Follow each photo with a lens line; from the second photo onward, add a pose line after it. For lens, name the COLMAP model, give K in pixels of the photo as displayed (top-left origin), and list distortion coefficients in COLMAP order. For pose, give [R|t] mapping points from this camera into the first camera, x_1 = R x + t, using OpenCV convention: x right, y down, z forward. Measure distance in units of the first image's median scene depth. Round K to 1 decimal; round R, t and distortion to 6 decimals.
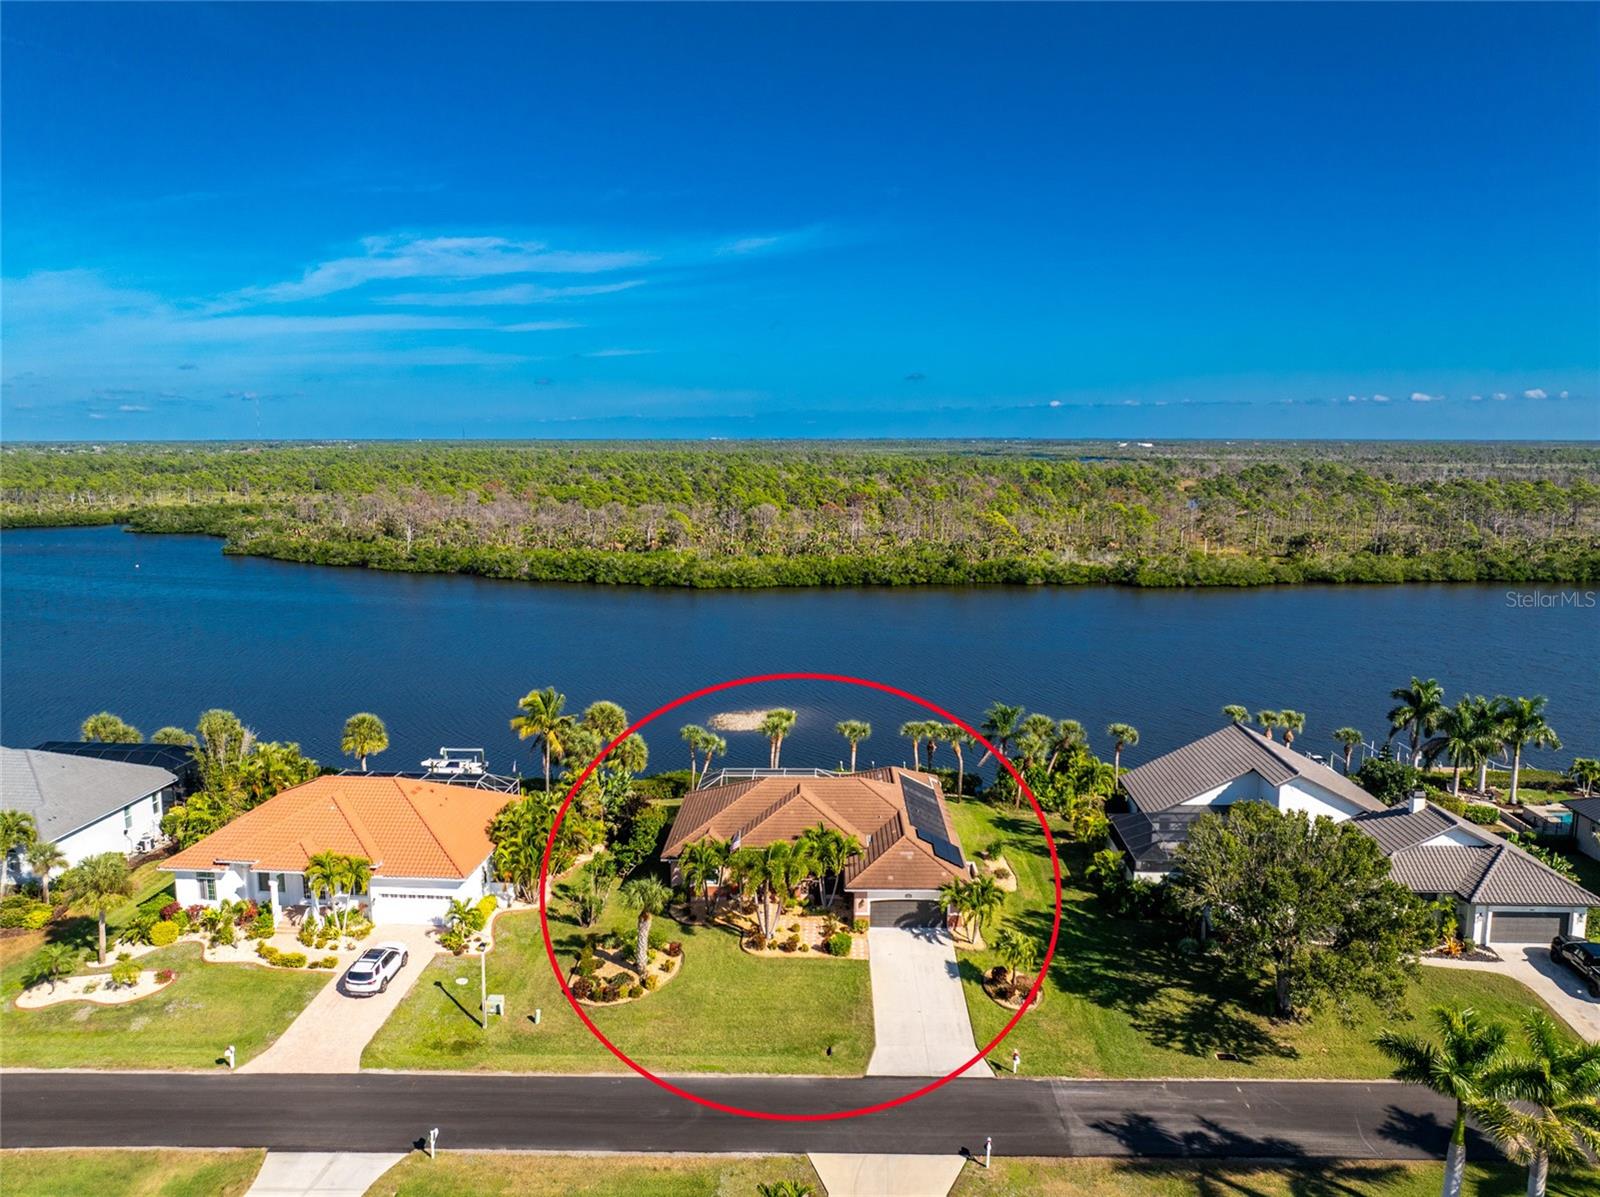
lens RADIAL K [[1148.3, 0, 788.0], [0, 1148.3, 523.3], [0, 0, 1]] dist [-0.029308, -0.003603]
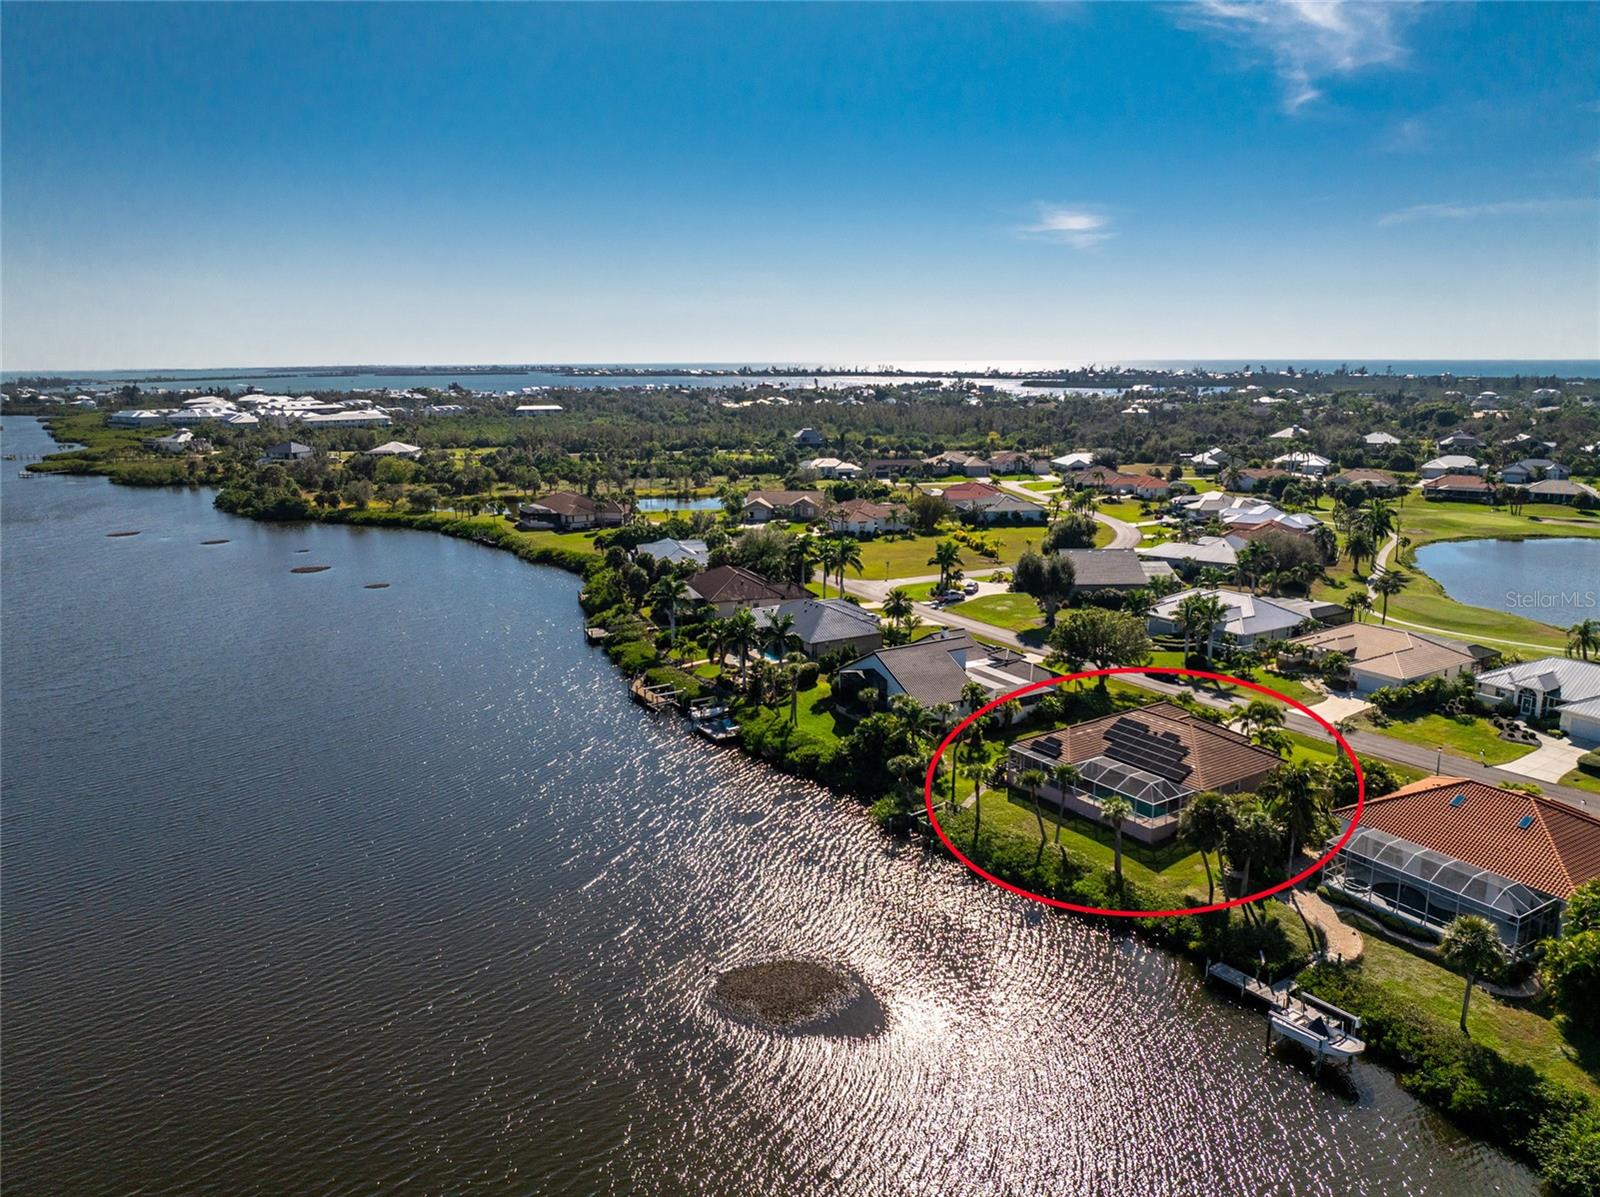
lens RADIAL K [[1126.1, 0, 803.0], [0, 1126.1, 593.0], [0, 0, 1]] dist [-0.029607, -0.005276]
pose [[-0.578549, -0.155487, 0.800690, -0.961811], [0.069174, 0.968772, 0.238110, -0.342589], [-0.812709, 0.193145, -0.549726, 2.481645]]
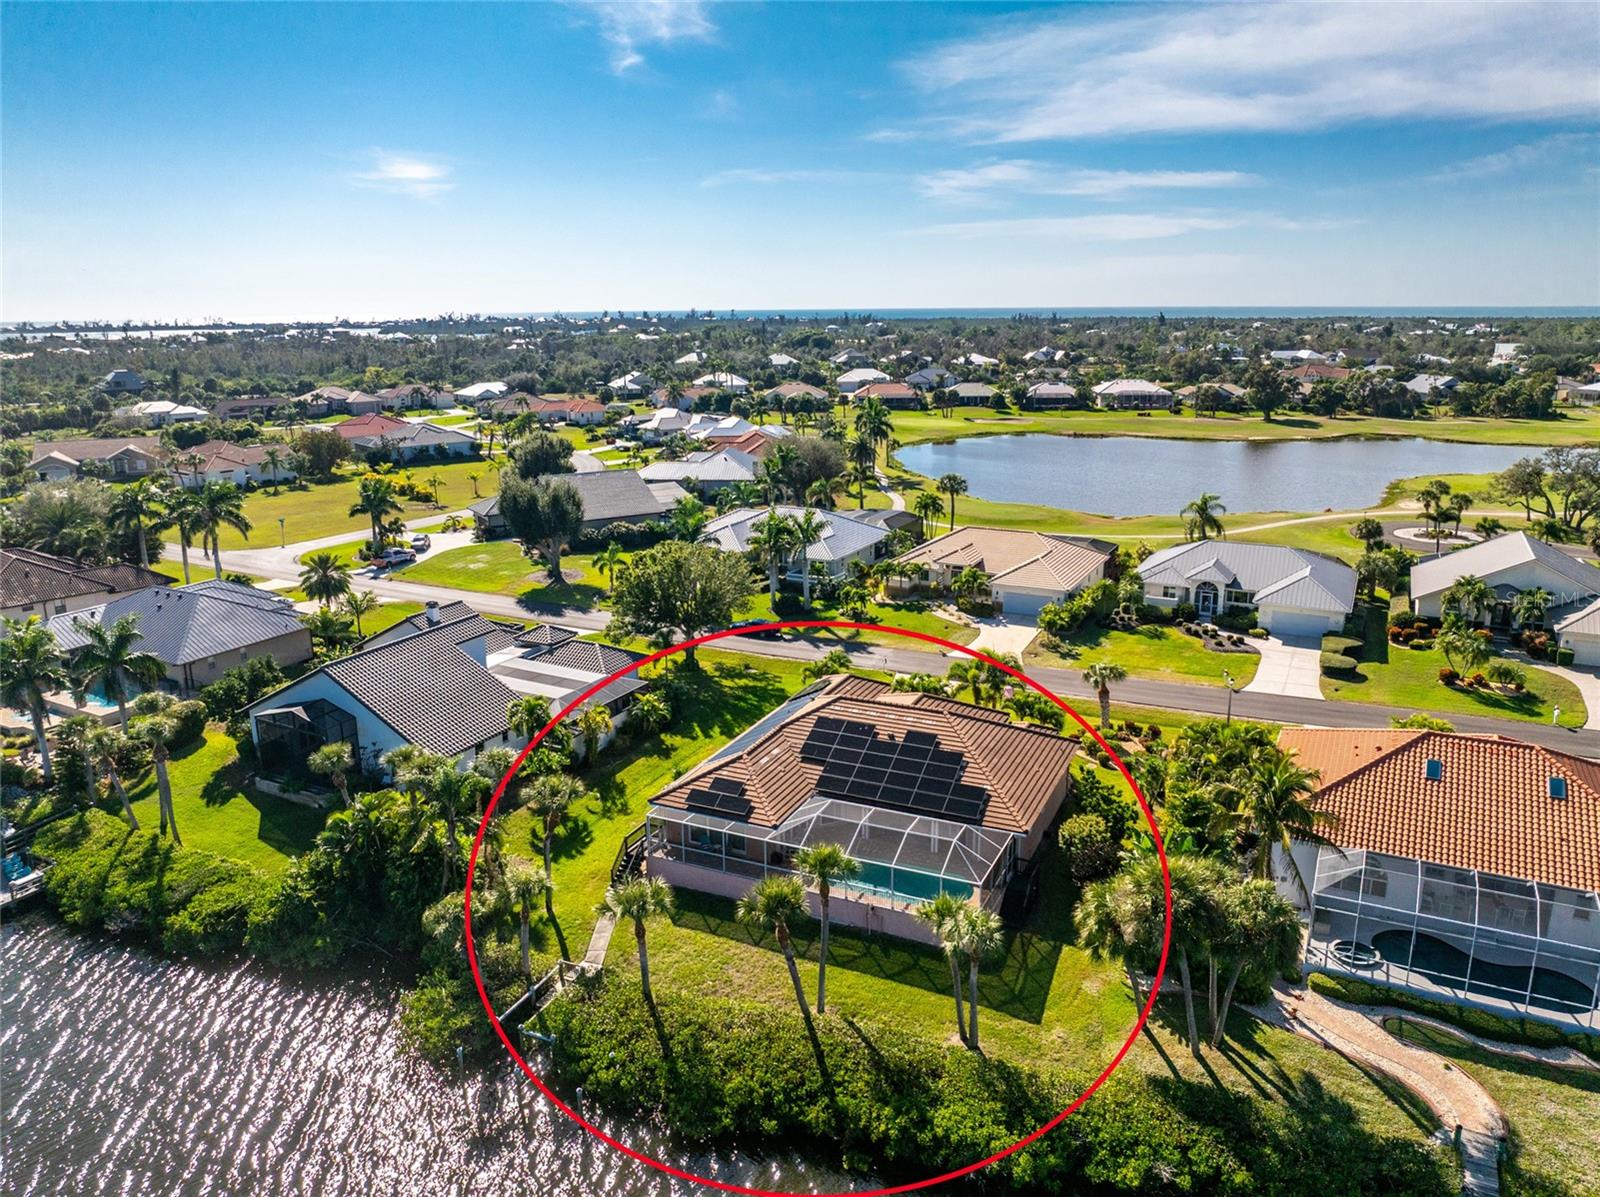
lens RADIAL K [[1131.7, 0, 802.2], [0, 1131.7, 576.7], [0, 0, 1]] dist [-0.034482, -0.006014]
pose [[-0.918853, -0.077574, 0.386900, -0.270374], [0.042394, 0.955404, 0.292242, -0.127114], [-0.392316, 0.284929, -0.874588, 2.023222]]
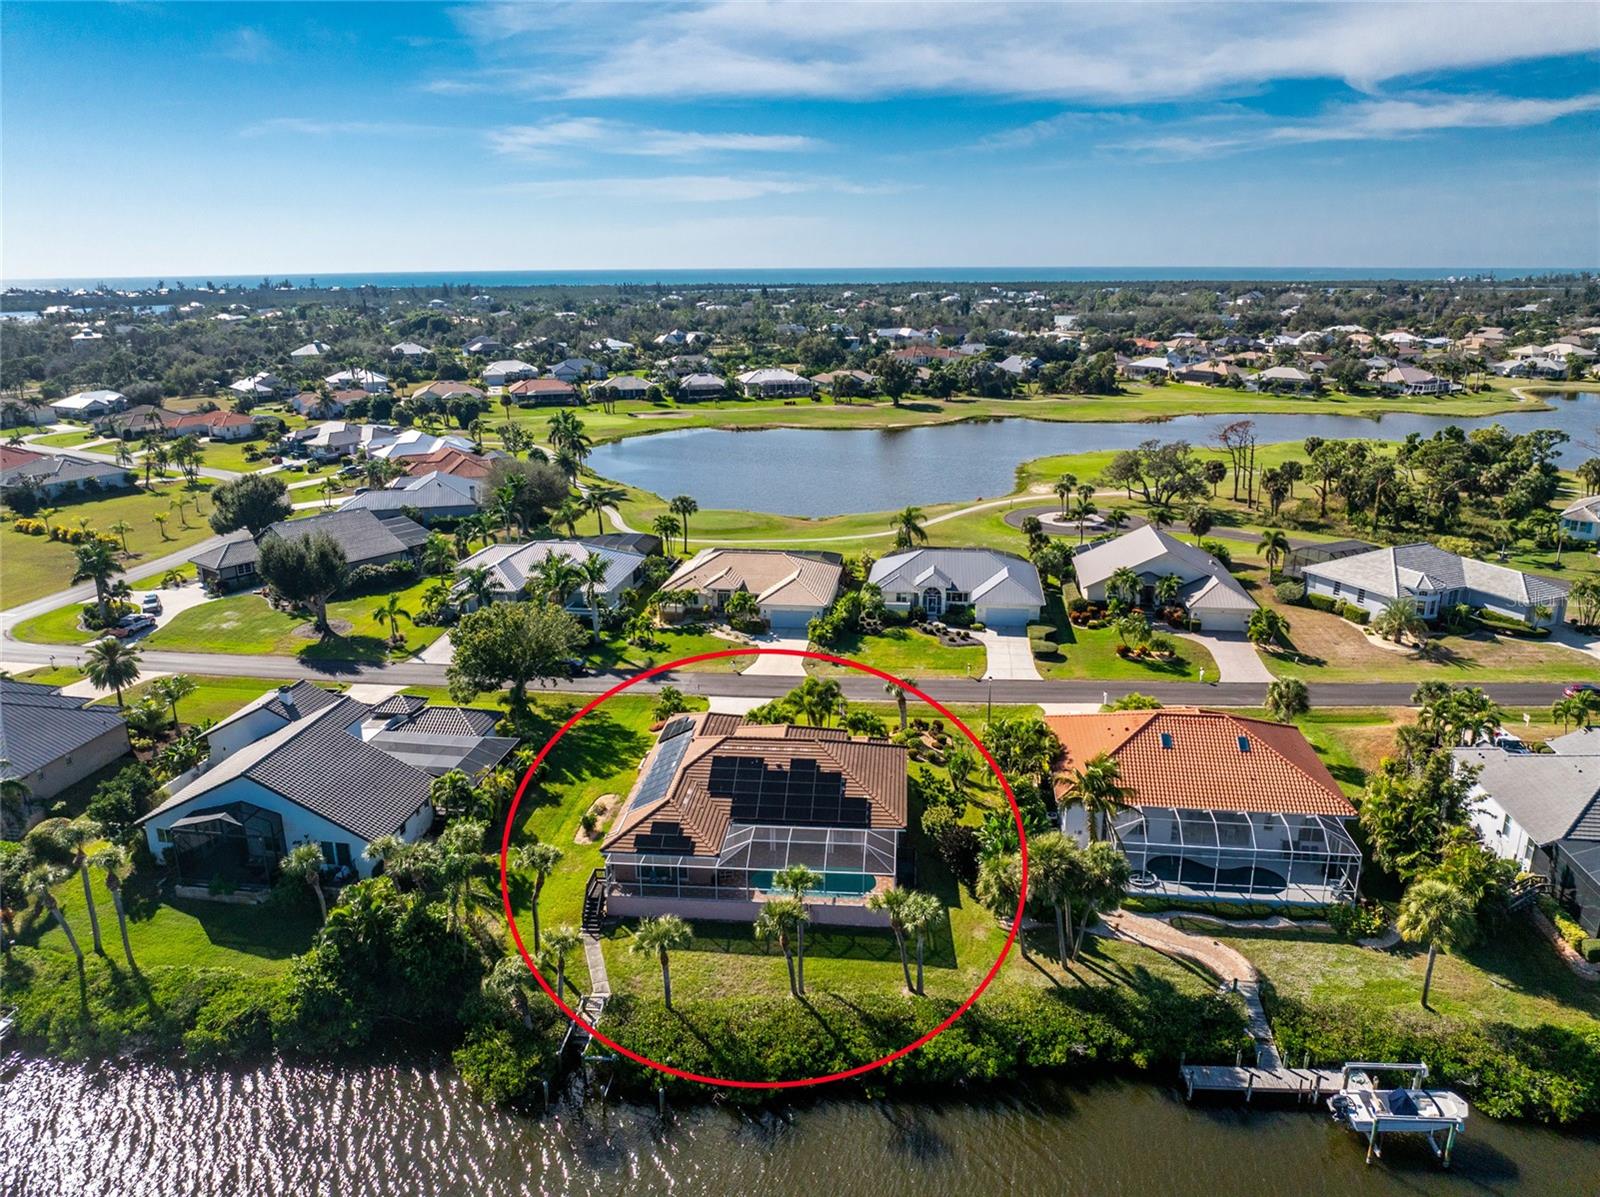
lens RADIAL K [[1131.7, 0, 802.2], [0, 1131.7, 576.7], [0, 0, 1]] dist [-0.034482, -0.006014]
pose [[-0.998301, -0.003690, 0.058148, -0.076420], [0.015889, 0.942927, 0.332621, -0.294301], [-0.056056, 0.332980, -0.941266, 2.242090]]
